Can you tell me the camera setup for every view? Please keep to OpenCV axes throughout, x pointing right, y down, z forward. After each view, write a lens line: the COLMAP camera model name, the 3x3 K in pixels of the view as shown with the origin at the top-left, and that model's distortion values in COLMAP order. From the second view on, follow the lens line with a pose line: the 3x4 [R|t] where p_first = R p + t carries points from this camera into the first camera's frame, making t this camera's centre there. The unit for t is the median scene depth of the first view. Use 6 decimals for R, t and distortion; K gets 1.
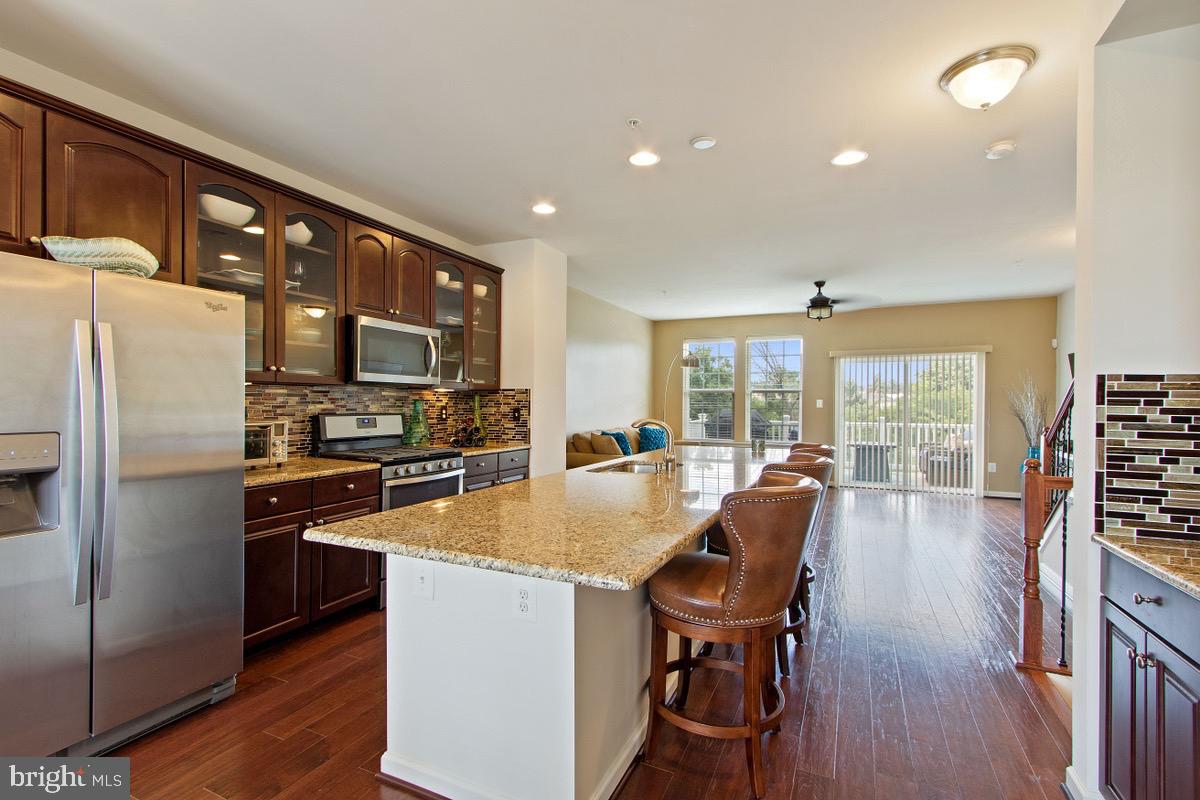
lens RADIAL K [[548.7, 0, 599.8], [0, 548.7, 405.1], [0, 0, 1]] dist [0.001493, 0.000466]
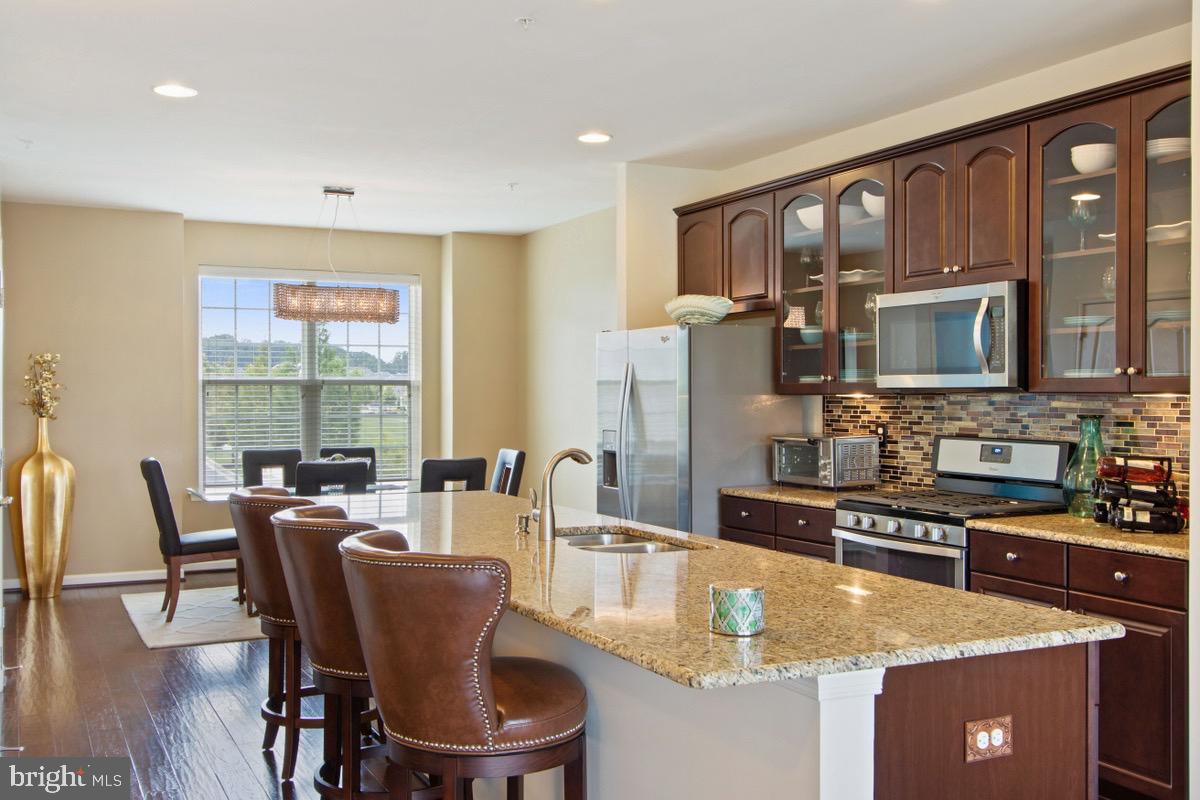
lens RADIAL K [[1142.7, 0, 600.0], [0, 1142.7, 400.0], [0, 0, 1]] dist [-0.000078, 0.000605]
pose [[-0.619020, -0.002502, -0.785371, 0.694303], [-0.008034, 0.999963, 0.003147, -0.022688], [0.785334, 0.008257, -0.619017, 1.200506]]
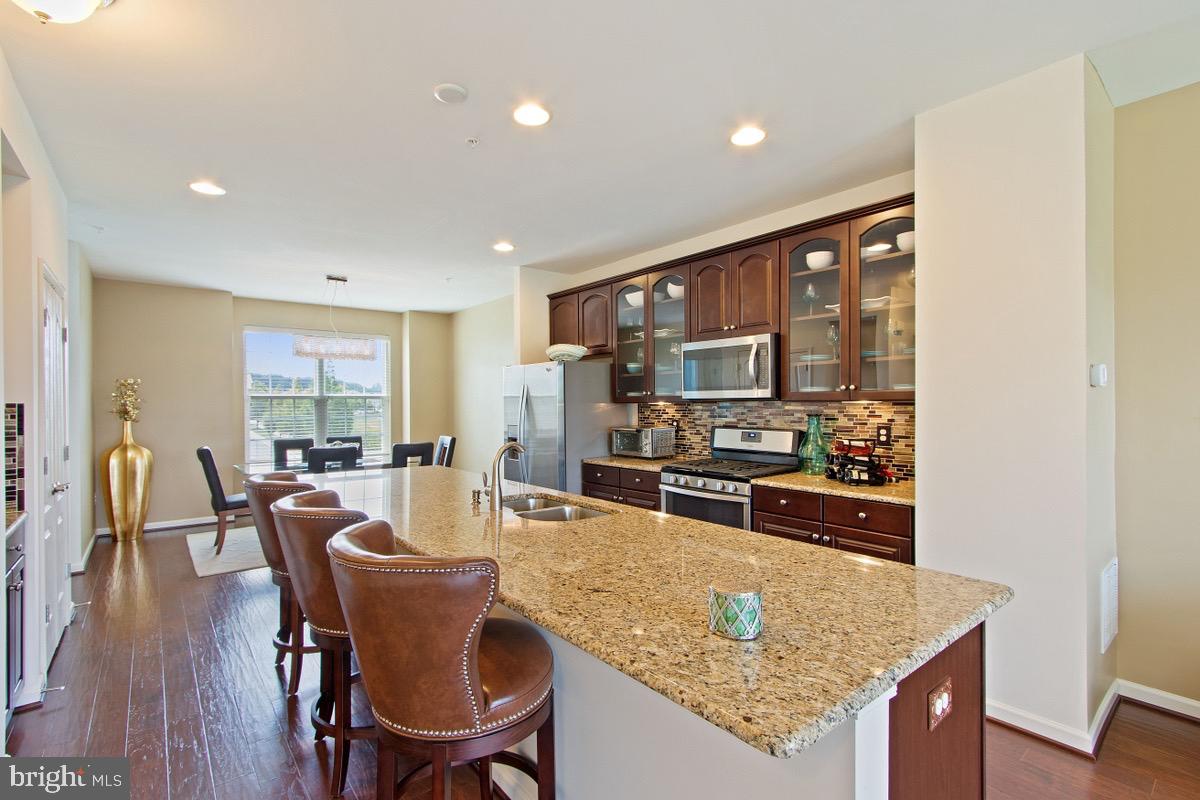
lens RADIAL K [[548.7, 0, 599.8], [0, 548.7, 405.1], [0, 0, 1]] dist [0.001493, 0.000466]
pose [[-0.437165, -0.000537, -0.899381, 0.521466], [-0.001702, 0.999999, 0.000230, -0.022596], [0.899380, 0.001631, -0.437165, 0.998724]]
